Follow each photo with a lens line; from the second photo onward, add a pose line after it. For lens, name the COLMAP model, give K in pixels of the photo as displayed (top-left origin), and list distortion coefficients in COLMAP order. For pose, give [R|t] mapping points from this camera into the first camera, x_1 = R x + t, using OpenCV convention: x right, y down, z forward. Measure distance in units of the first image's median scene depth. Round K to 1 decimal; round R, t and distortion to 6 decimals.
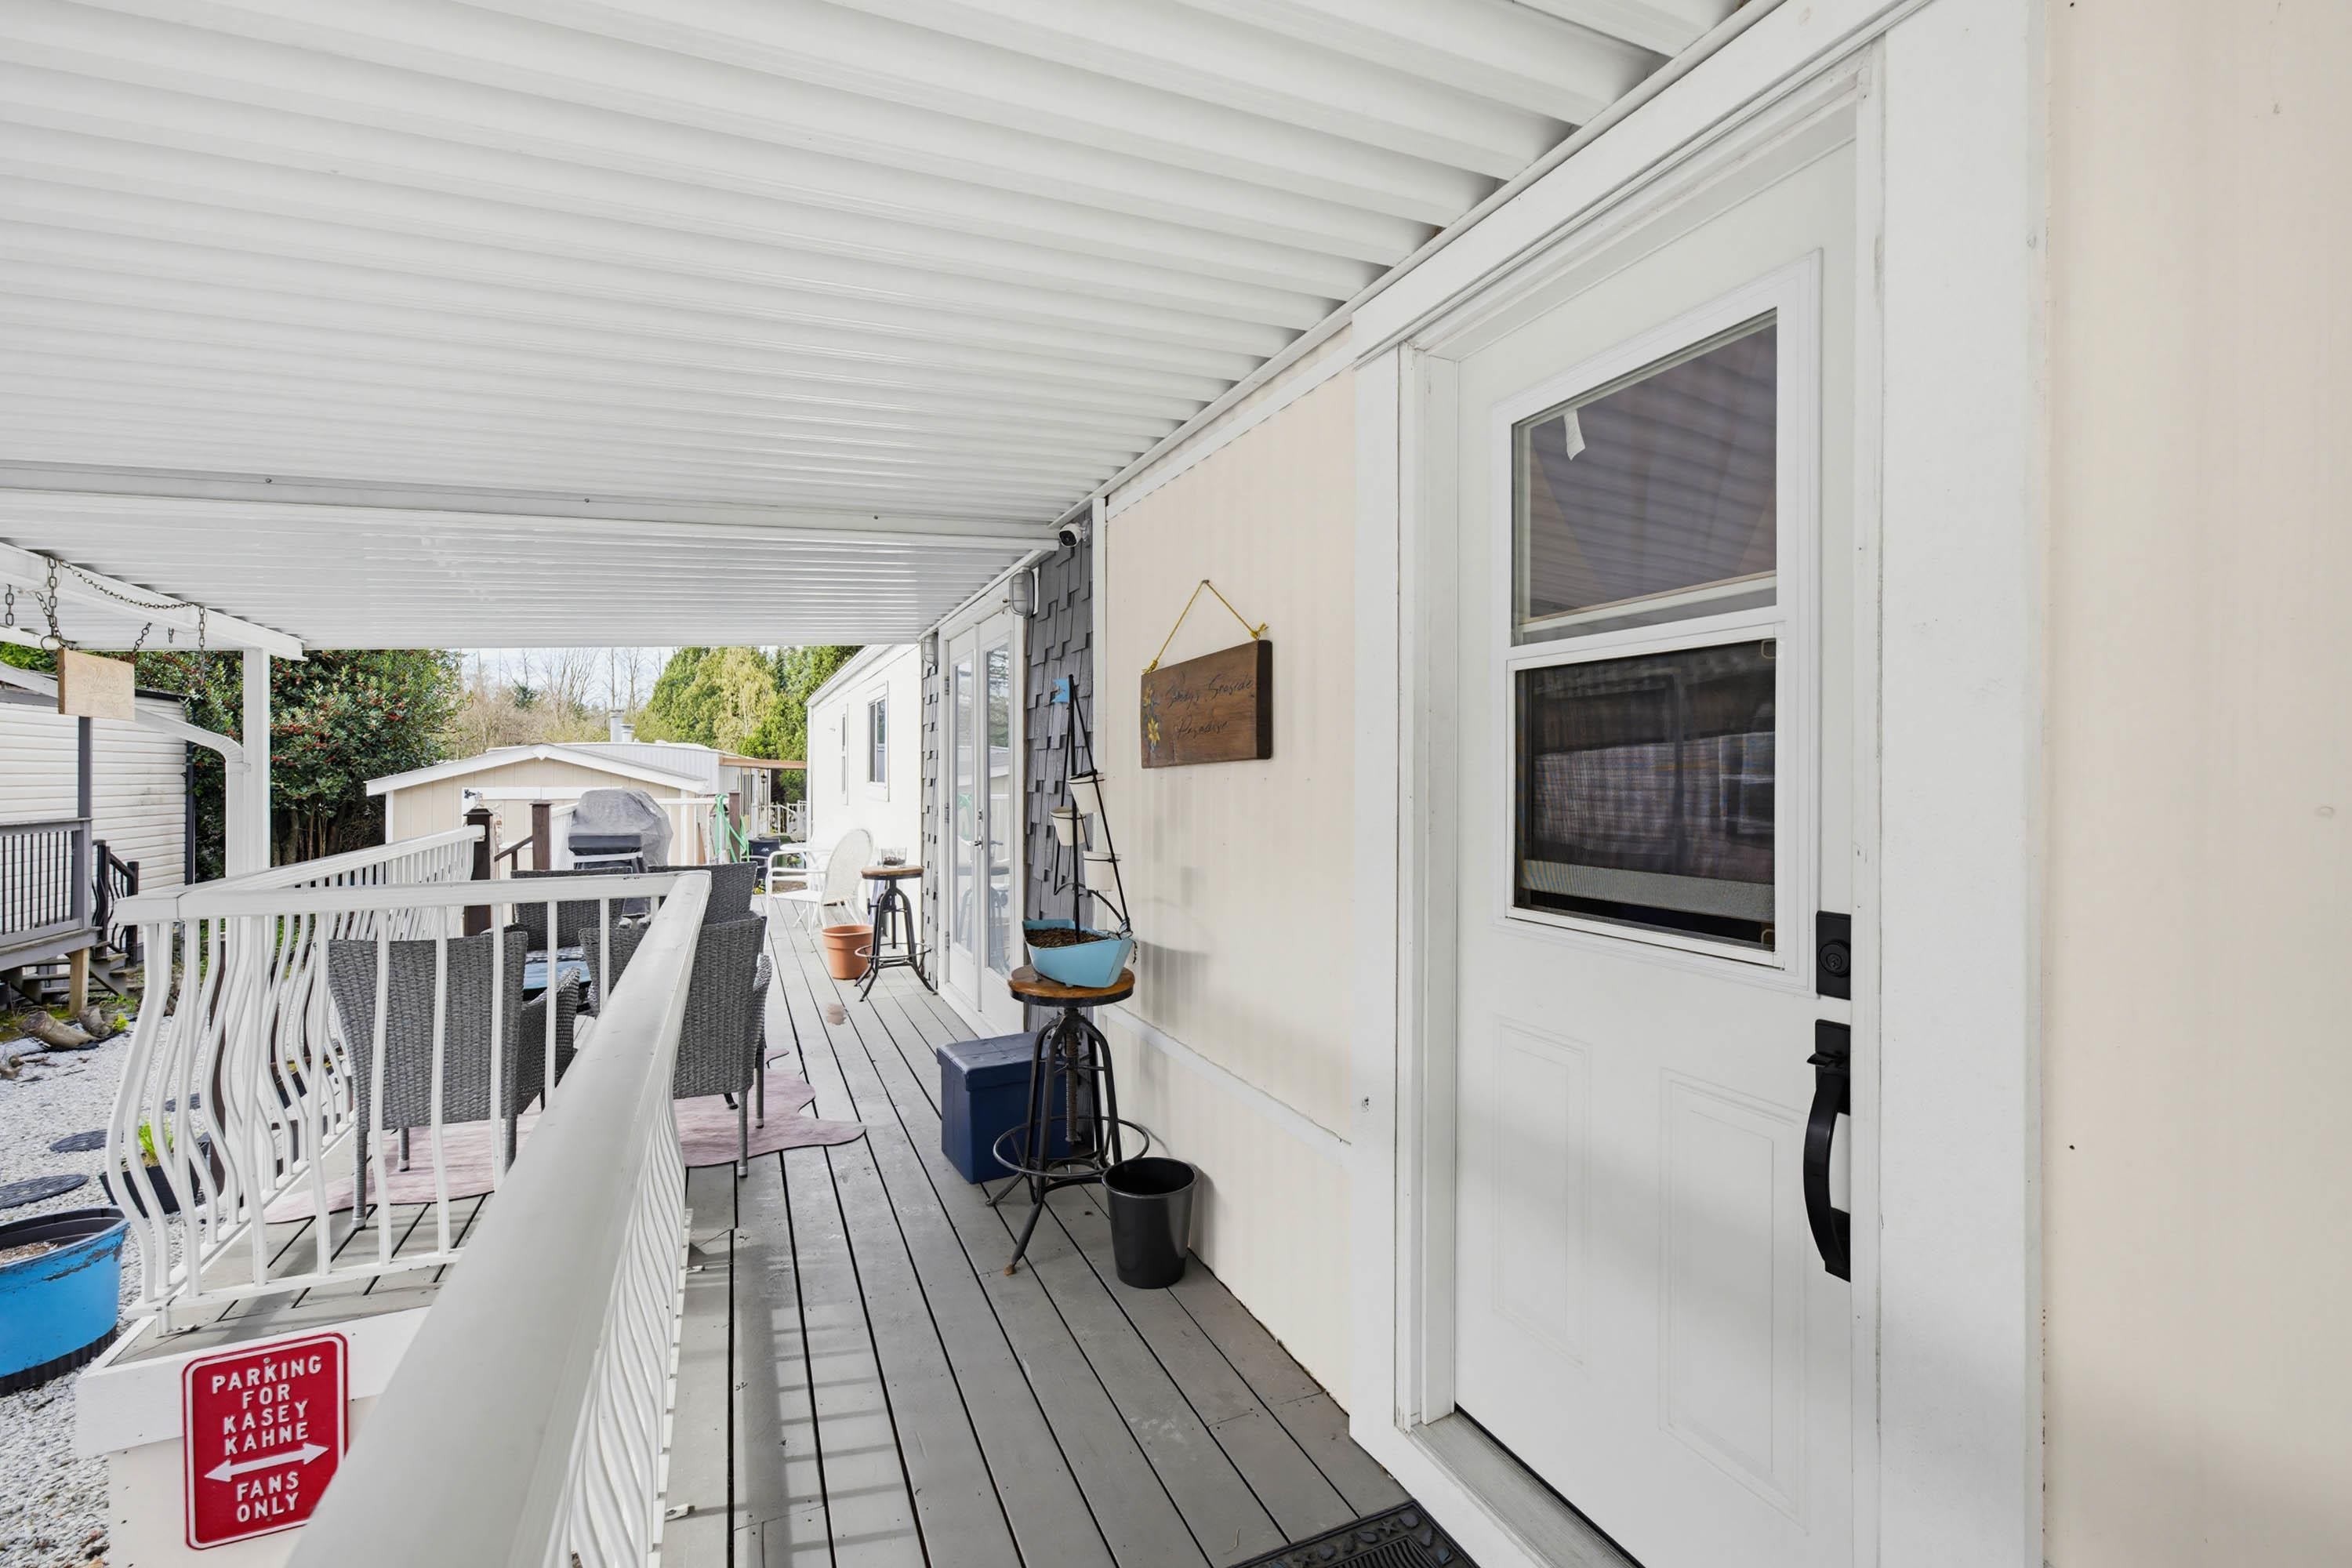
lens RADIAL K [[986.6, 0, 1181.1], [0, 986.6, 754.8], [0, 0, 1]] dist [-0.000213, -0.000770]
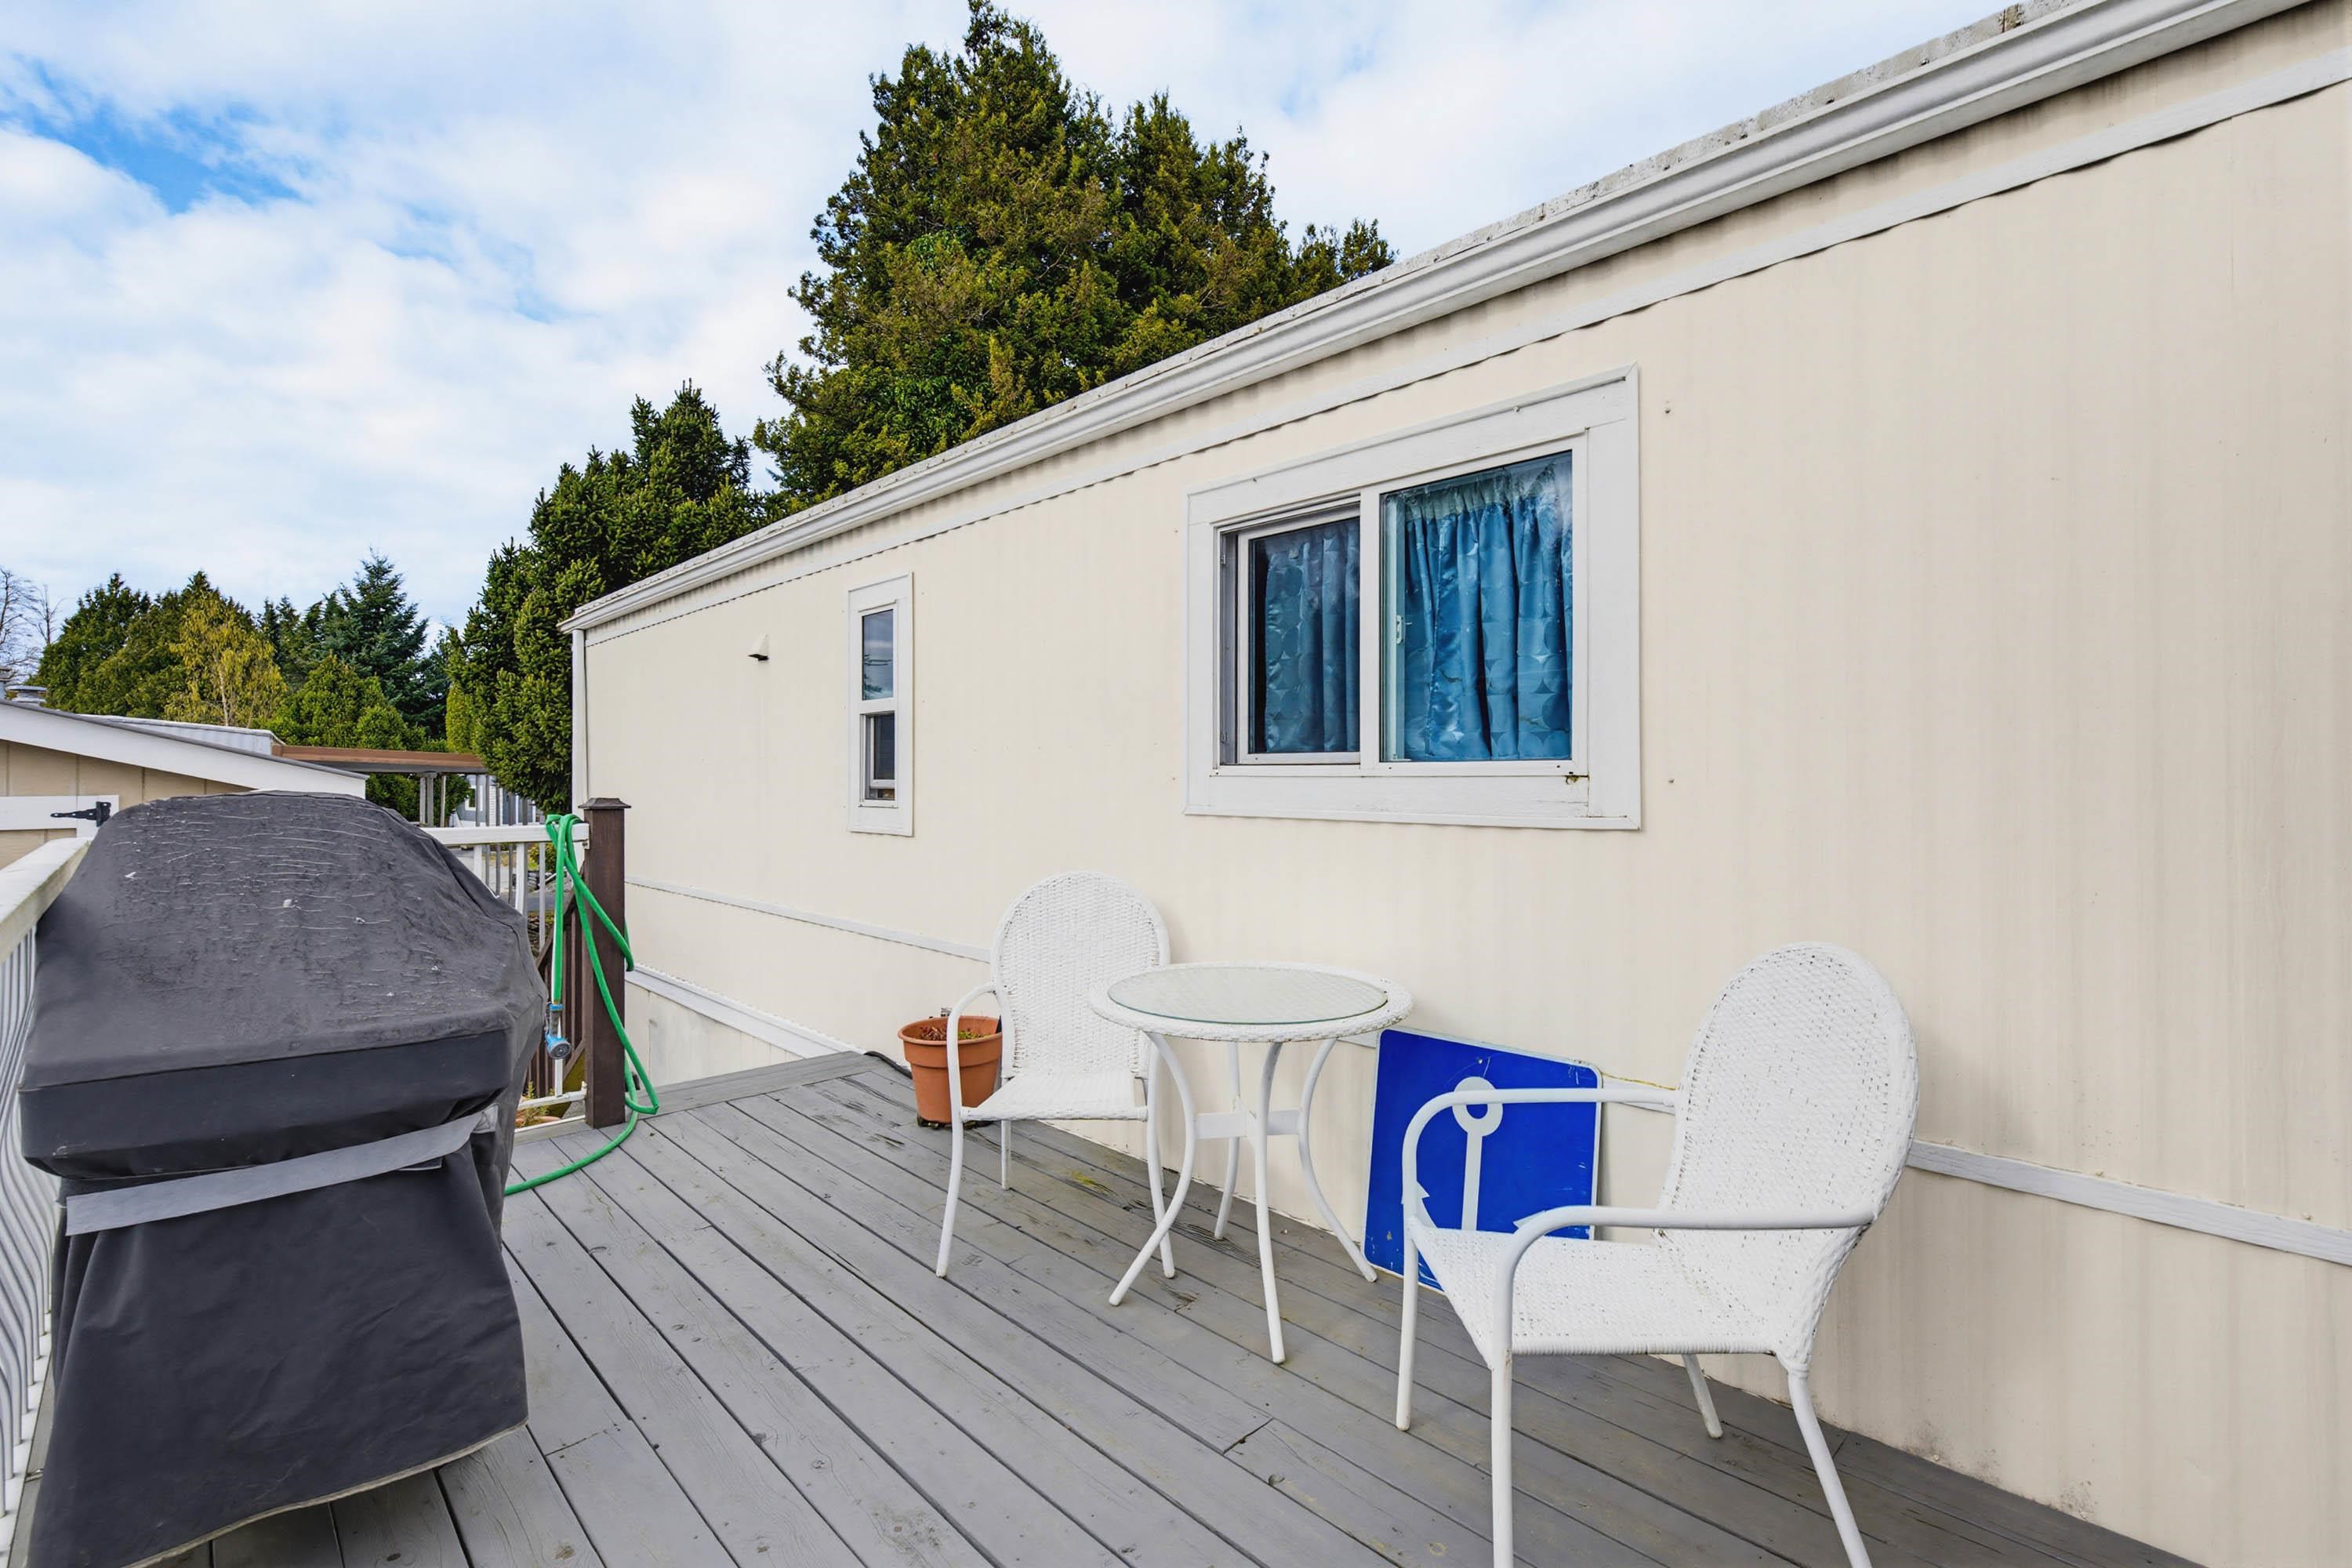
lens RADIAL K [[1056.4, 0, 1199.2], [0, 1056.4, 783.6], [0, 0, 1]] dist [0.000153, 0.000217]
pose [[0.941339, -0.005927, 0.337411, -0.493130], [-0.001010, 0.999792, 0.020379, 0.029563], [-0.337461, -0.019524, 0.941137, 0.765032]]
